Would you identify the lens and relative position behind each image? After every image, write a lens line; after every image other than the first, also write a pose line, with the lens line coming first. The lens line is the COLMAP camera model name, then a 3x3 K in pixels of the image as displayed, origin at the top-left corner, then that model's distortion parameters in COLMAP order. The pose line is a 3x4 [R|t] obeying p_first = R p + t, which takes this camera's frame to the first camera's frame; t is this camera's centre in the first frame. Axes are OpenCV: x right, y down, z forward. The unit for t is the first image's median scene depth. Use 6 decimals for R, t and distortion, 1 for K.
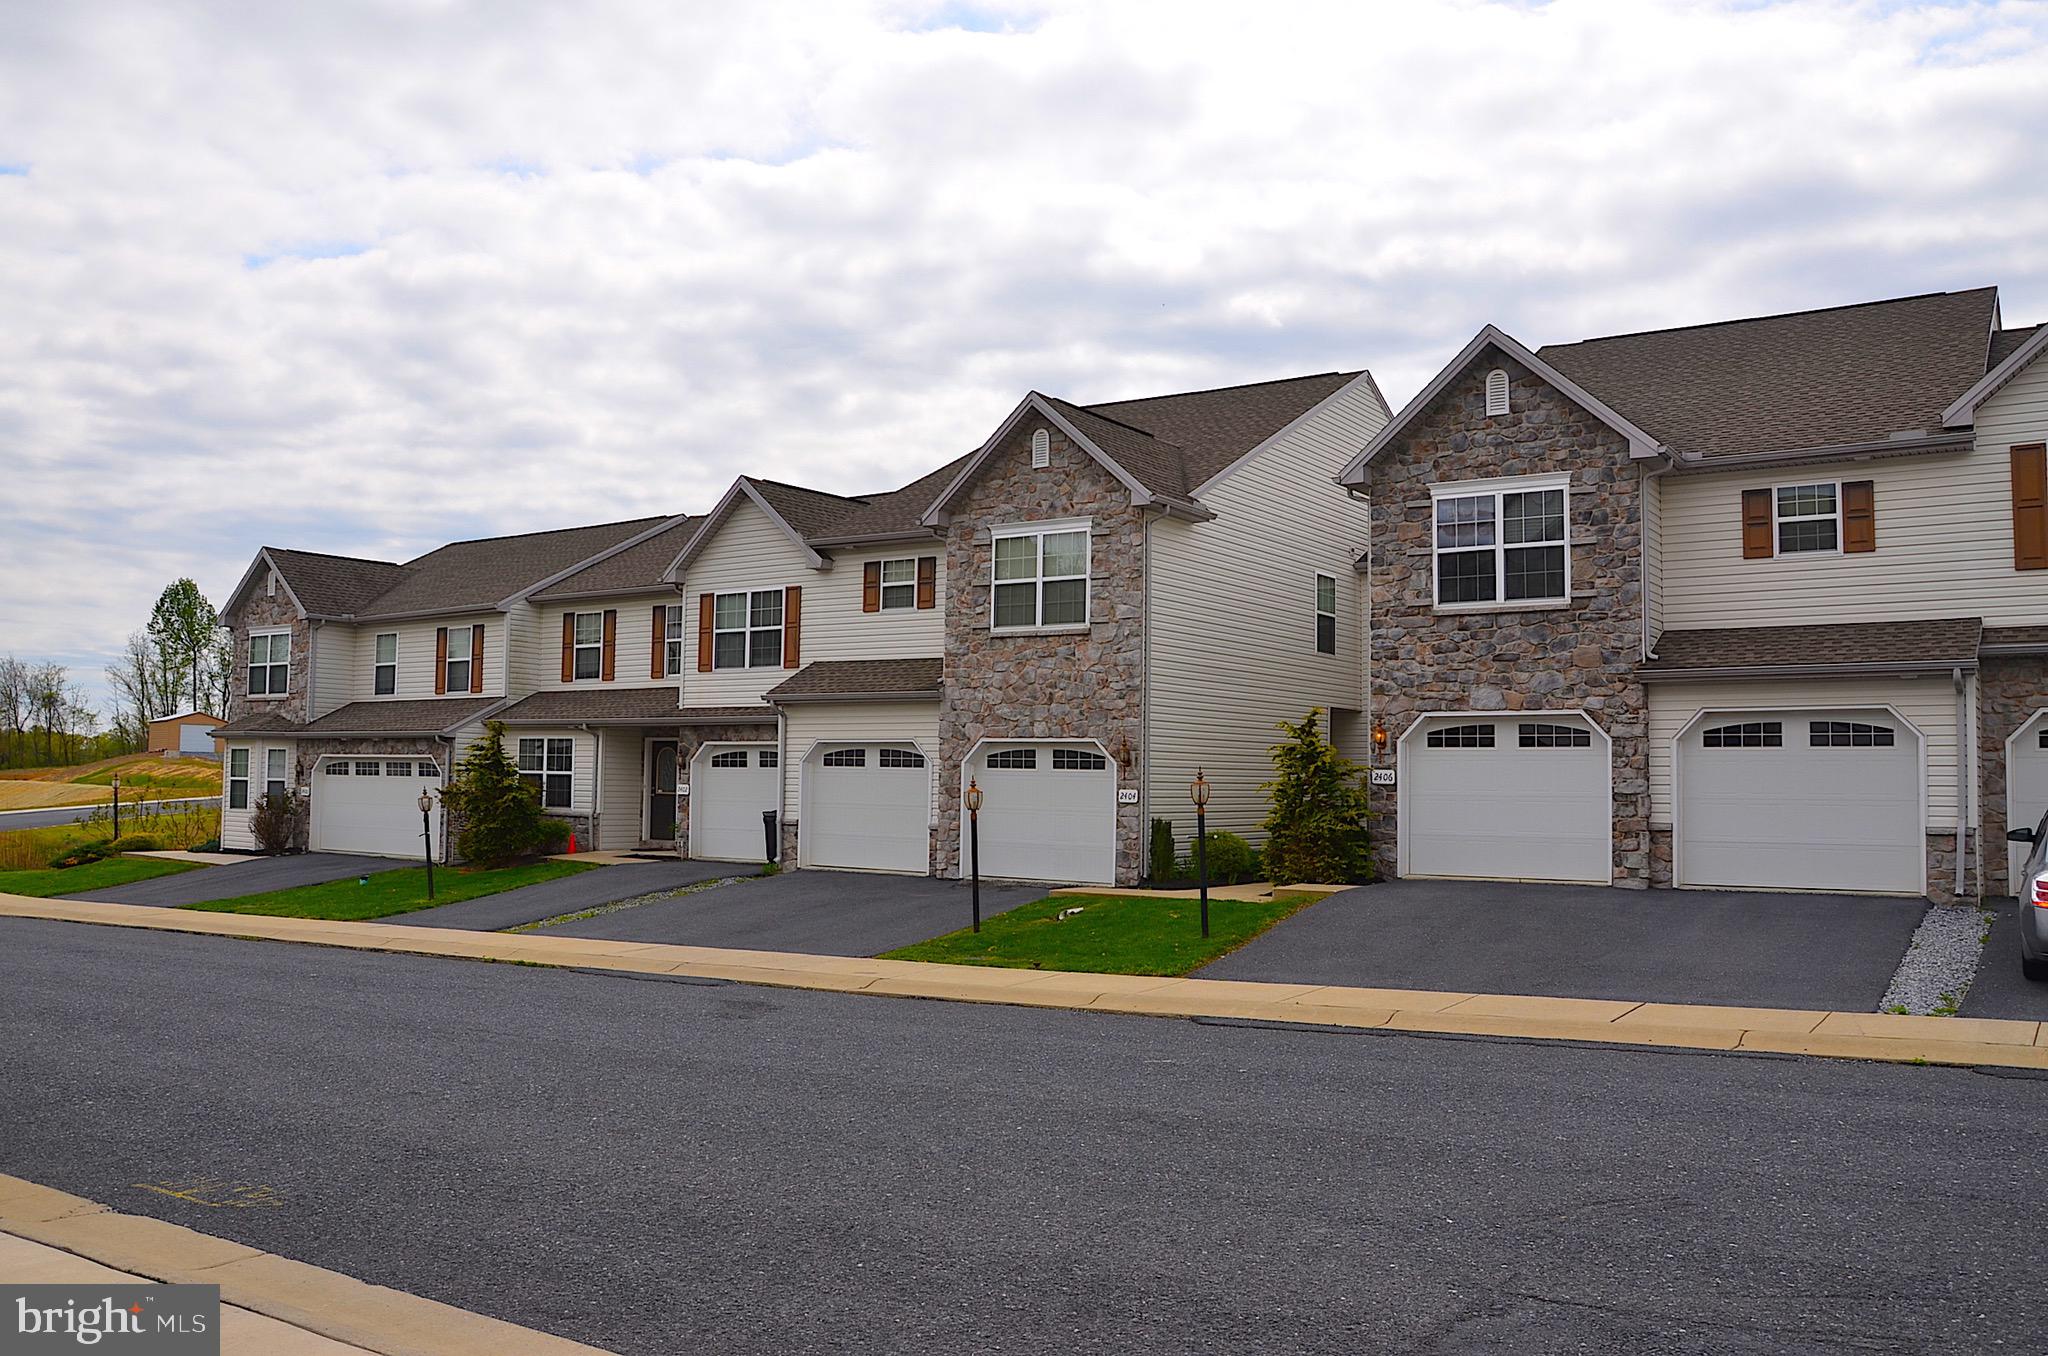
lens RADIAL K [[1636.5, 0, 1012.9], [0, 1636.5, 701.2], [0, 0, 1]] dist [-0.146836, 0.124417]
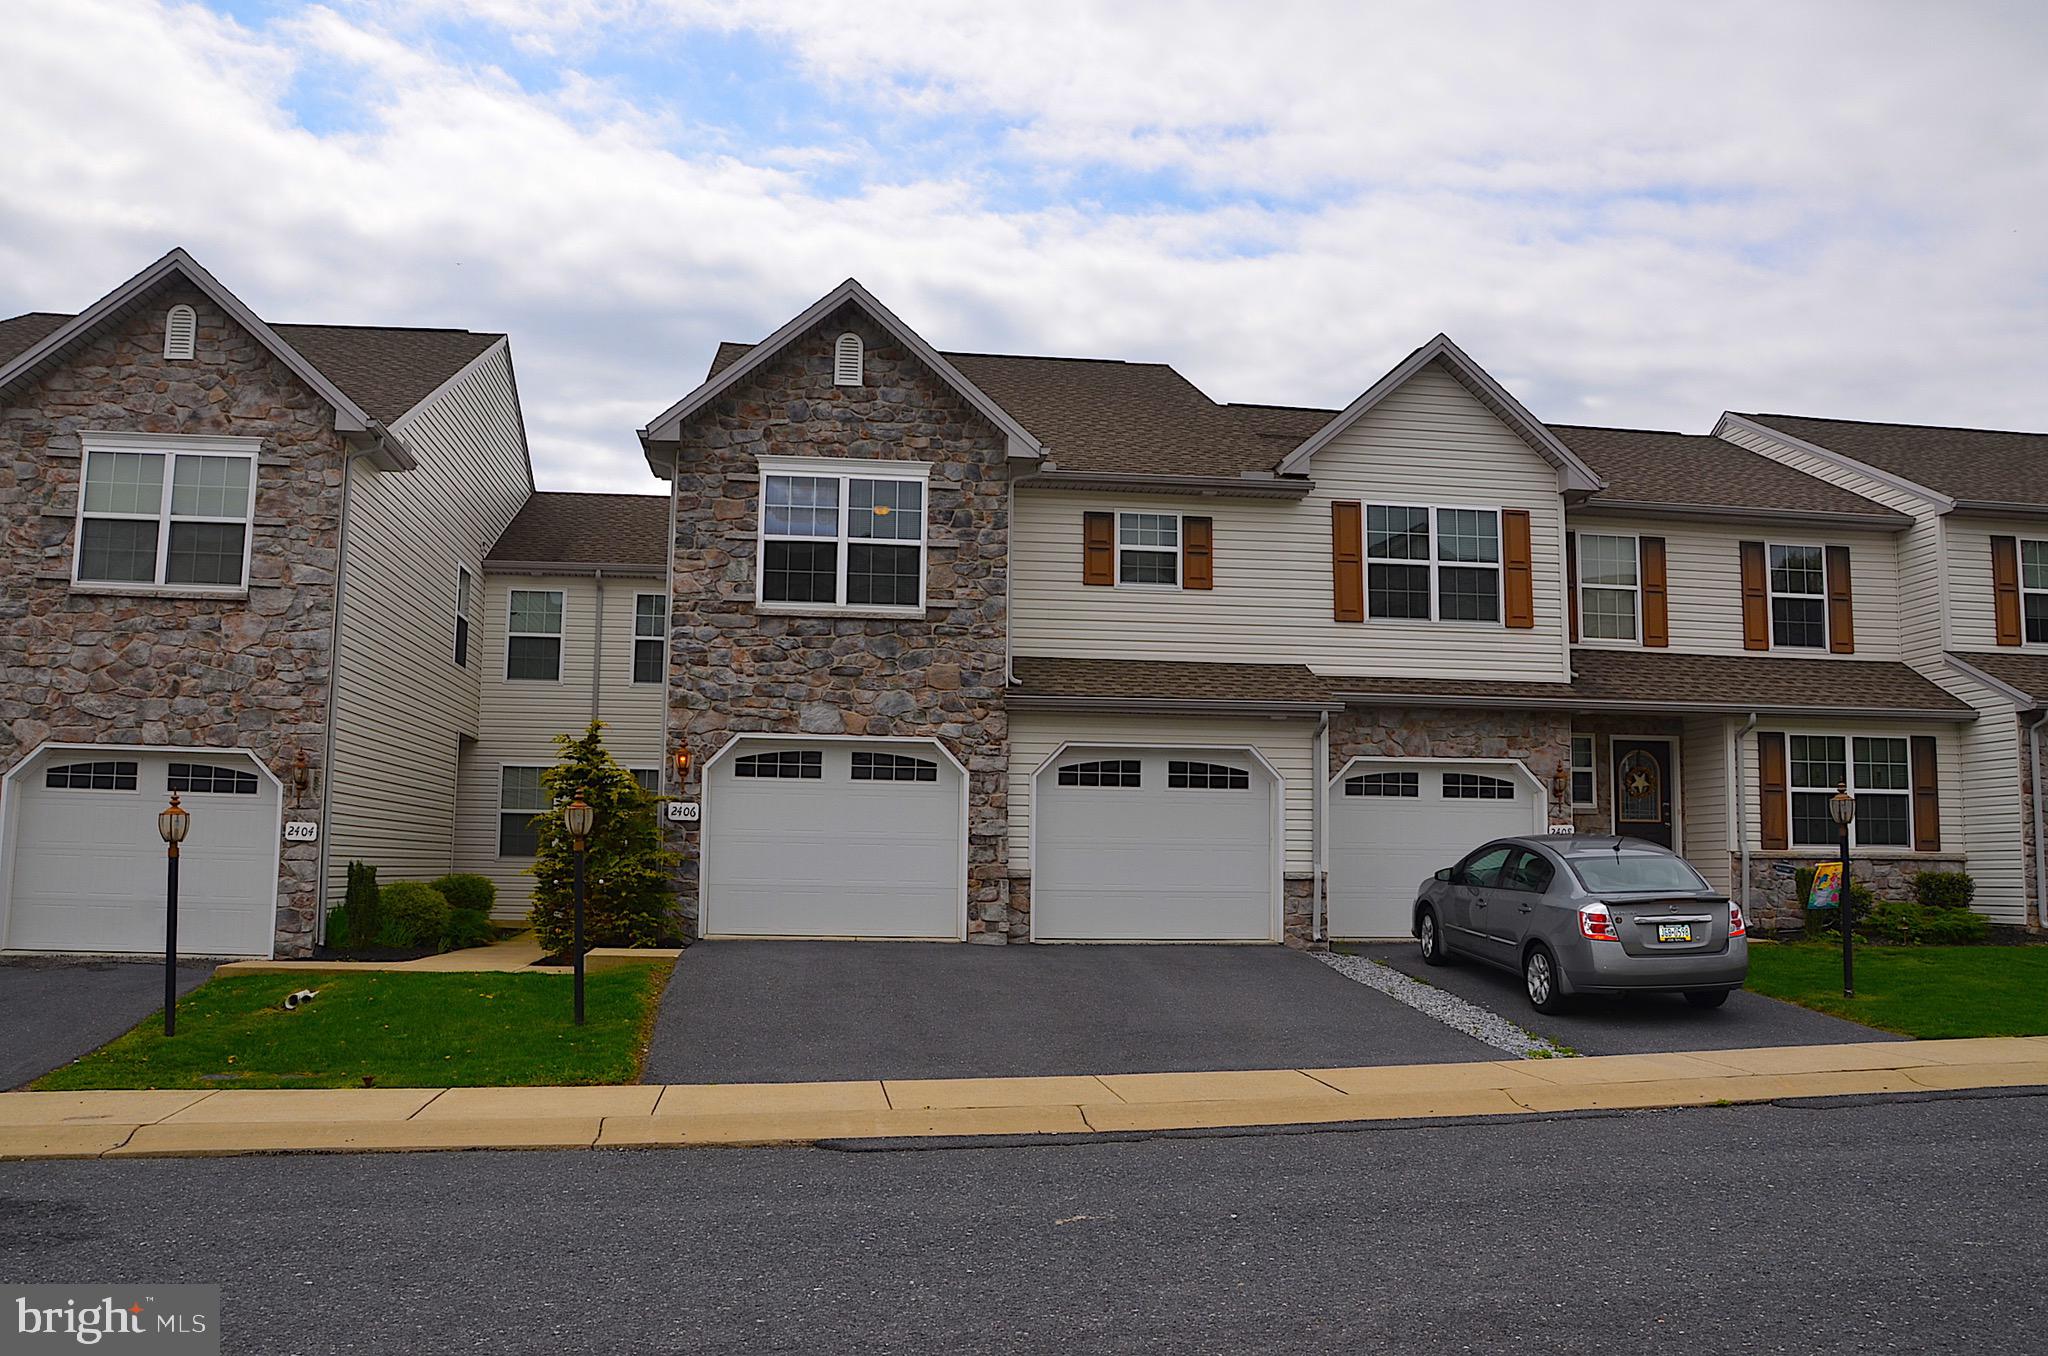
lens RADIAL K [[1636.5, 0, 1013.9], [0, 1636.5, 703.2], [0, 0, 1]] dist [-0.146836, 0.124417]
pose [[0.737596, 0.068137, 0.671796, -0.195094], [-0.039674, 0.997550, -0.057616, 0.034077], [-0.674076, 0.015844, 0.738492, 0.311755]]
